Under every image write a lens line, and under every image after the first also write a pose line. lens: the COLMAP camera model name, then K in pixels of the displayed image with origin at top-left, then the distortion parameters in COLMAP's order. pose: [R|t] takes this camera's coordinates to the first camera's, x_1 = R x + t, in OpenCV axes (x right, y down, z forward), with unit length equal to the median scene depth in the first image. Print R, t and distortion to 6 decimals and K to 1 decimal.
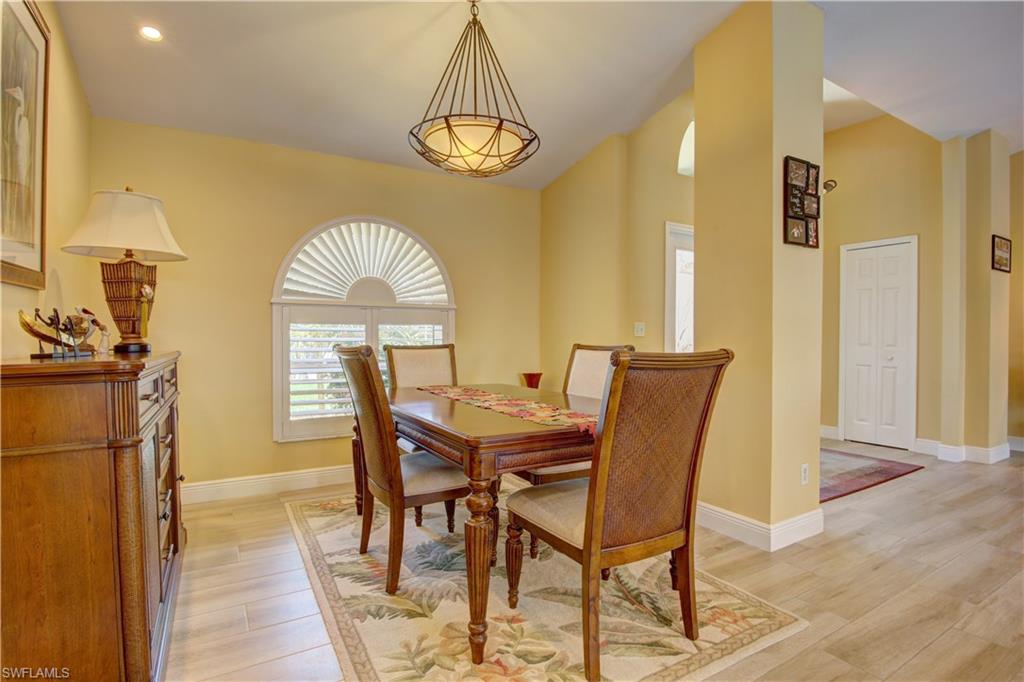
lens RADIAL K [[500.7, 0, 512.0], [0, 500.7, 341.0], [0, 0, 1]] dist [-0.020044, -0.001923]
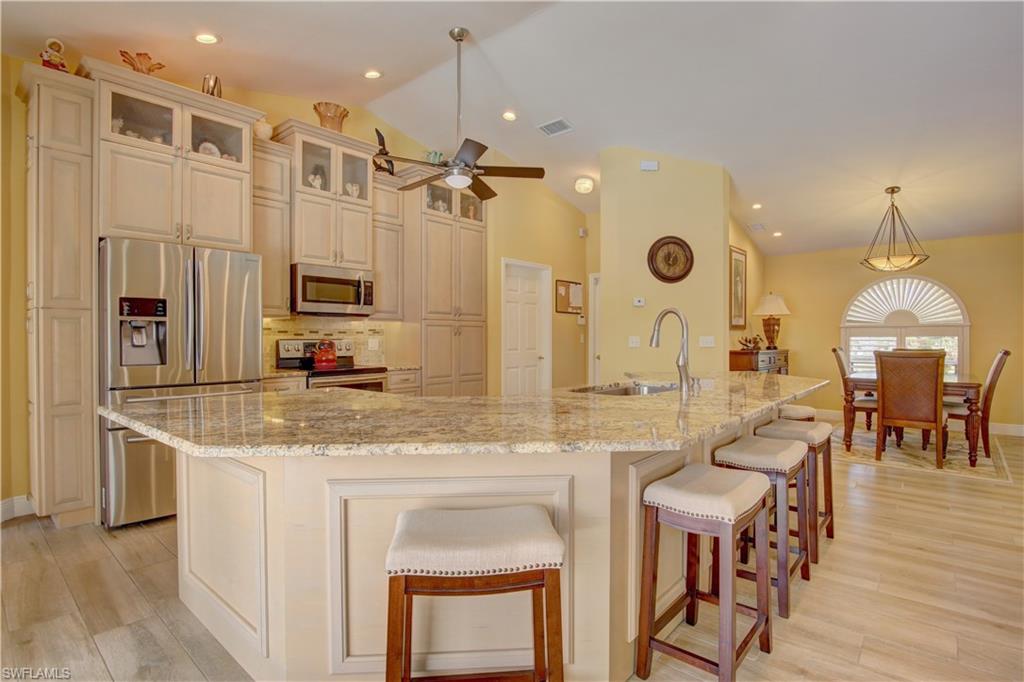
lens RADIAL K [[500.7, 0, 512.0], [0, 500.7, 341.0], [0, 0, 1]] dist [-0.020044, -0.001923]
pose [[0.307915, 0.000620, -0.951414, 1.343056], [-0.006566, 0.999977, -0.001473, -0.010064], [0.951391, 0.006700, 0.307912, -1.171977]]
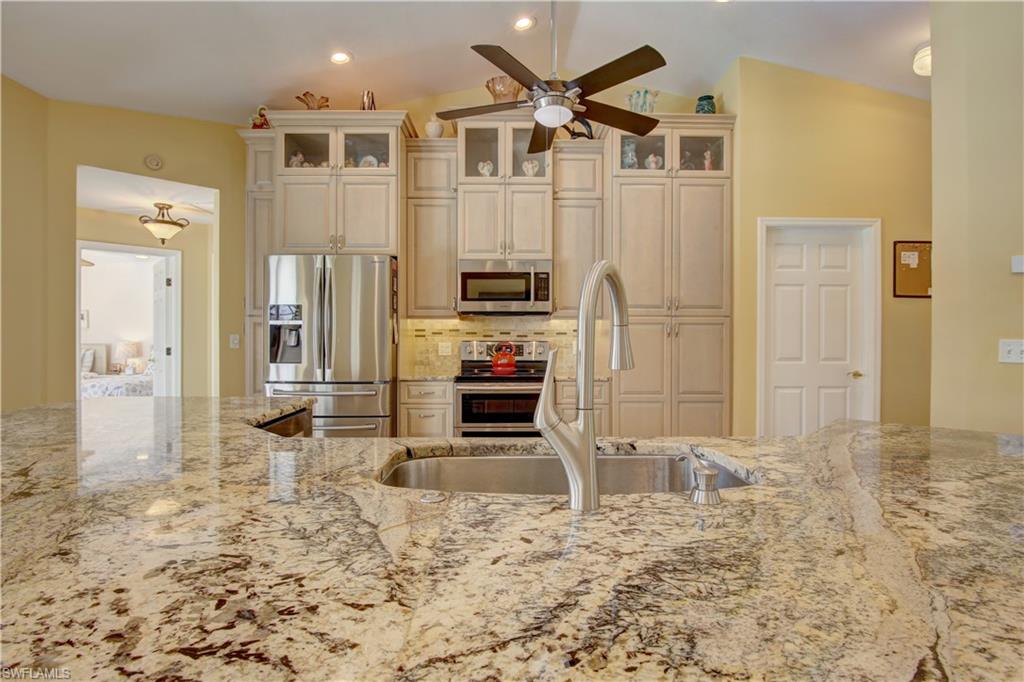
lens RADIAL K [[500.7, 0, 512.0], [0, 500.7, 341.0], [0, 0, 1]] dist [-0.020044, -0.001923]
pose [[-0.503960, -0.001765, -0.863725, 0.841565], [-0.013634, 0.999890, 0.005911, -0.024484], [0.863619, 0.014755, -0.503929, -0.448685]]
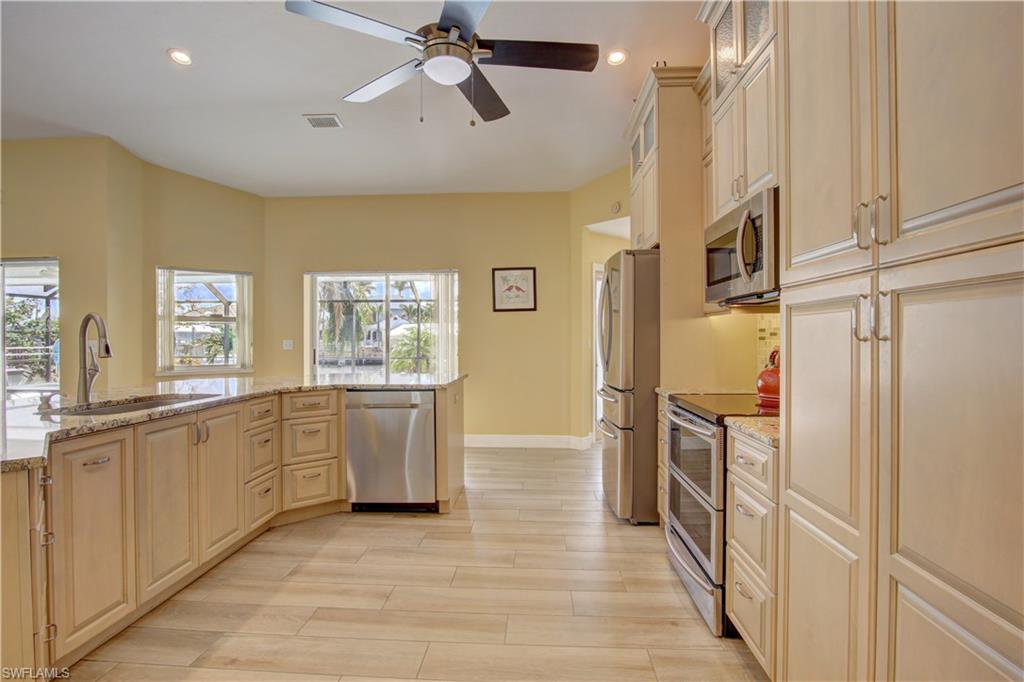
lens RADIAL K [[500.7, 0, 512.0], [0, 500.7, 341.0], [0, 0, 1]] dist [-0.020044, -0.001923]
pose [[-0.826245, -0.007261, 0.563264, -0.591101], [0.002597, 0.999857, 0.016698, -0.042236], [-0.563305, 0.015260, -0.826108, -0.271242]]
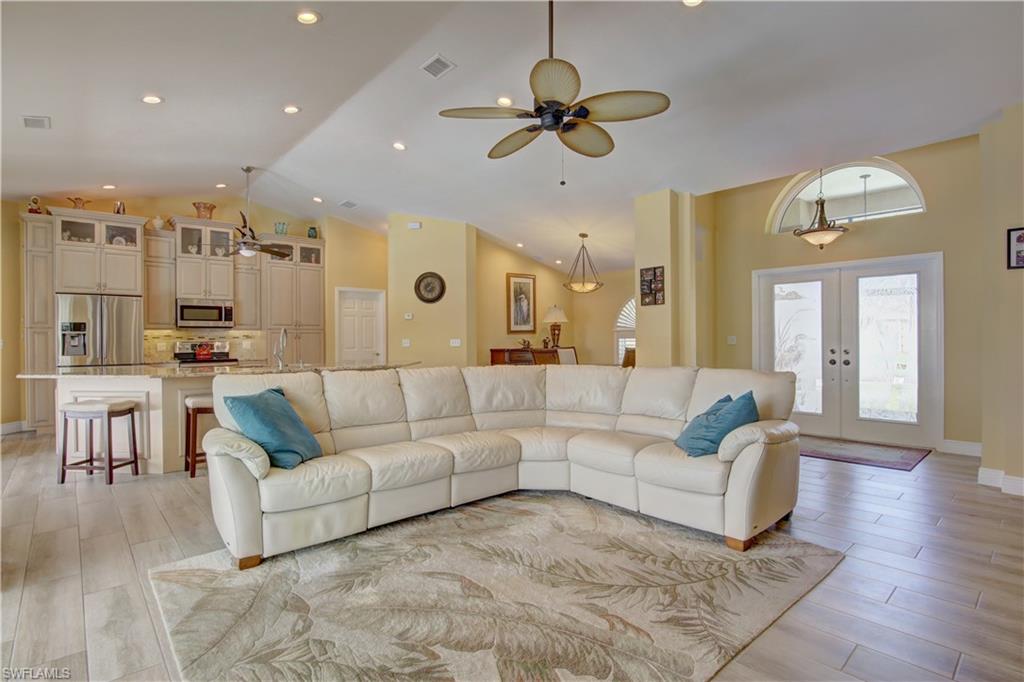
lens RADIAL K [[501.9, 0, 512.0], [0, 501.9, 341.0], [0, 0, 1]] dist [-0.021308, -0.000192]
pose [[0.184957, -0.001042, -0.982746, 2.652369], [-0.004145, 0.999990, -0.001841, -0.021794], [0.982738, 0.004413, 0.184950, -0.040301]]
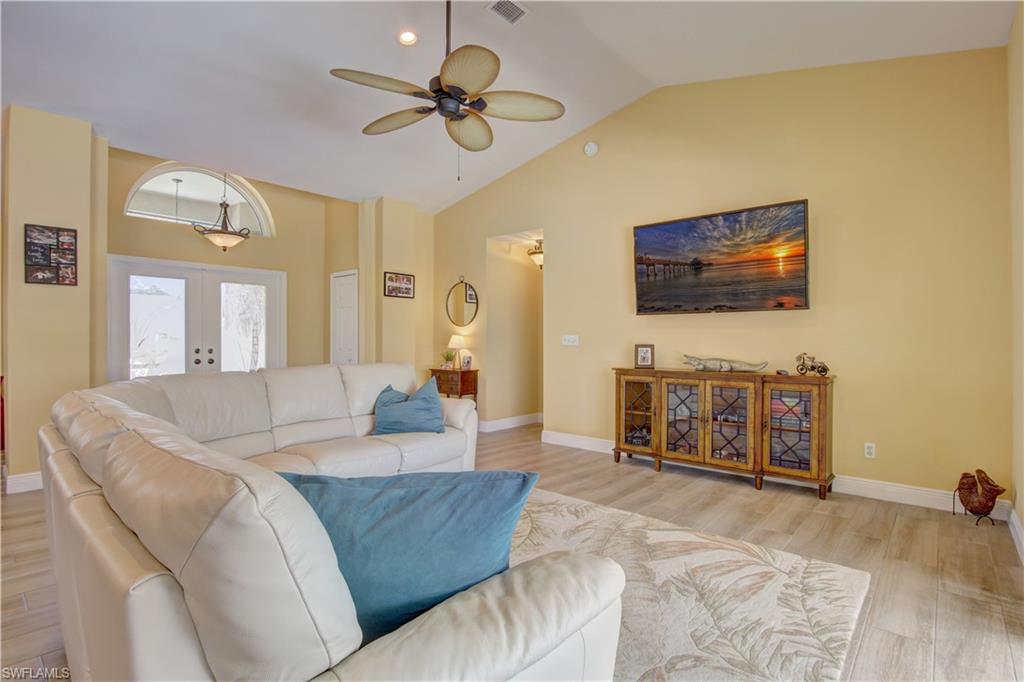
lens RADIAL K [[500.7, 0, 512.0], [0, 500.7, 341.0], [0, 0, 1]] dist [-0.020044, -0.001923]
pose [[0.954117, -0.003603, 0.299411, 1.426277], [0.005987, 0.999957, -0.007048, -0.006024], [-0.299373, 0.008517, 0.954098, -0.777723]]
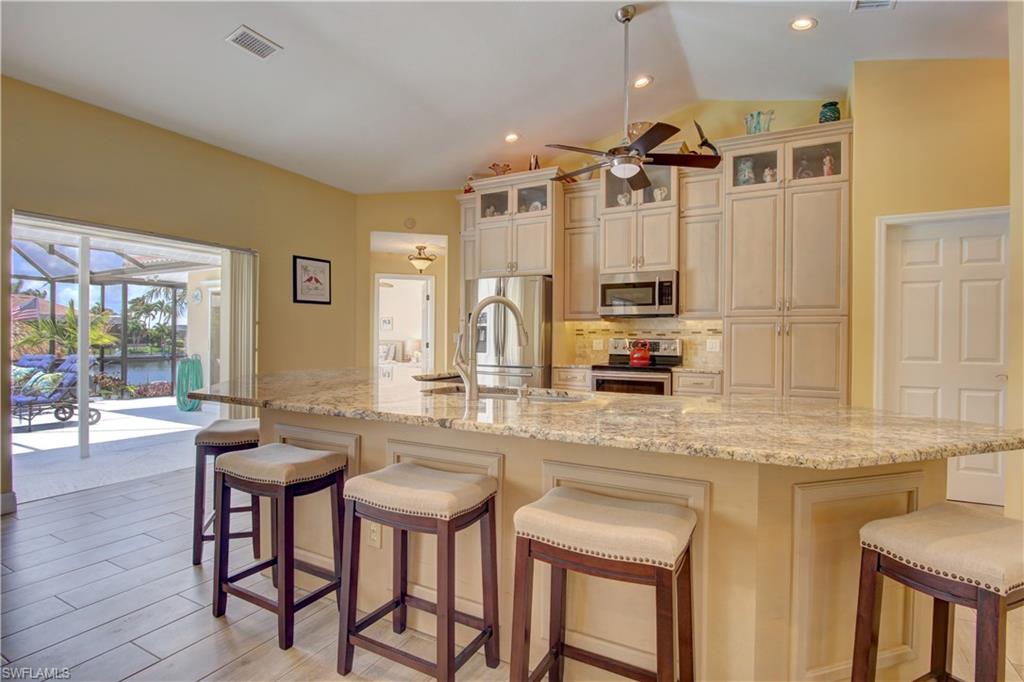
lens RADIAL K [[500.7, 0, 512.0], [0, 500.7, 341.0], [0, 0, 1]] dist [-0.020044, -0.001923]
pose [[-0.860322, -0.009714, -0.509658, 0.883836], [-0.017897, 0.999778, 0.011155, -0.018489], [0.509436, 0.018719, -0.860305, 0.118960]]
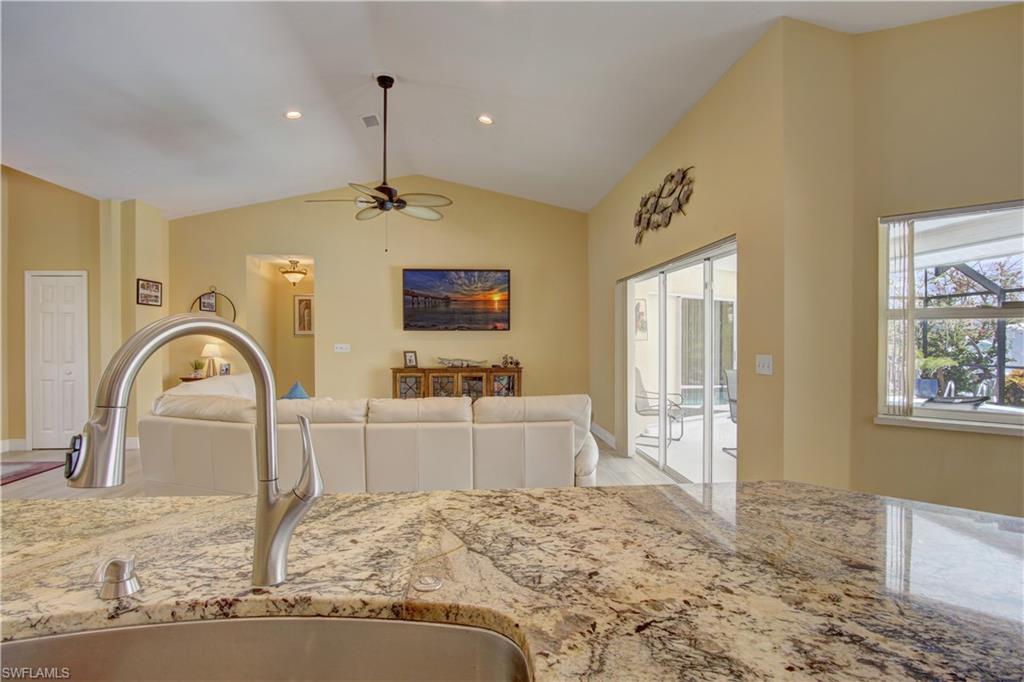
lens RADIAL K [[501.9, 0, 512.0], [0, 501.9, 341.0], [0, 0, 1]] dist [-0.021308, -0.000192]
pose [[0.443144, -0.011880, 0.896372, 0.338615], [0.012638, 0.999896, 0.007005, -0.065428], [-0.896361, 0.008224, 0.443248, -0.837712]]
